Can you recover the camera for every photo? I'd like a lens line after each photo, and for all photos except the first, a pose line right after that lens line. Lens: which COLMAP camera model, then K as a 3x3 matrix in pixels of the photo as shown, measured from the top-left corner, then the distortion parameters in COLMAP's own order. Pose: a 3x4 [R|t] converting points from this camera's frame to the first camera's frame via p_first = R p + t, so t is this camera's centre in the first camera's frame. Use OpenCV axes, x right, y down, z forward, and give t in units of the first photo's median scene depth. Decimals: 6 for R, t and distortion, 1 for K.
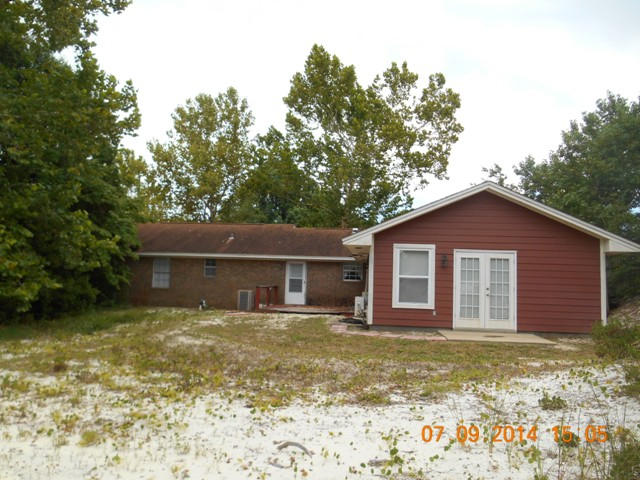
lens RADIAL K [[467.4, 0, 320.0], [0, 467.4, 240.0], [0, 0, 1]] dist [-0.045217, 0.038206]
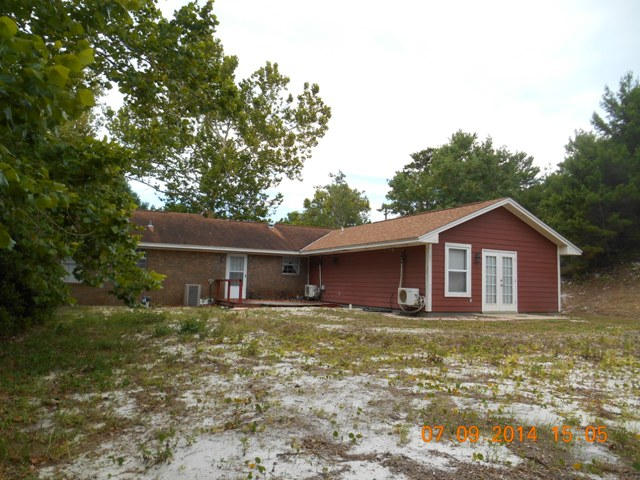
lens RADIAL K [[467.4, 0, 320.0], [0, 467.4, 240.0], [0, 0, 1]] dist [-0.045217, 0.038206]
pose [[0.856286, 0.040464, 0.514915, -0.722784], [-0.046717, 0.998908, -0.000809, 0.017347], [-0.514385, -0.023363, 0.857241, 0.155345]]
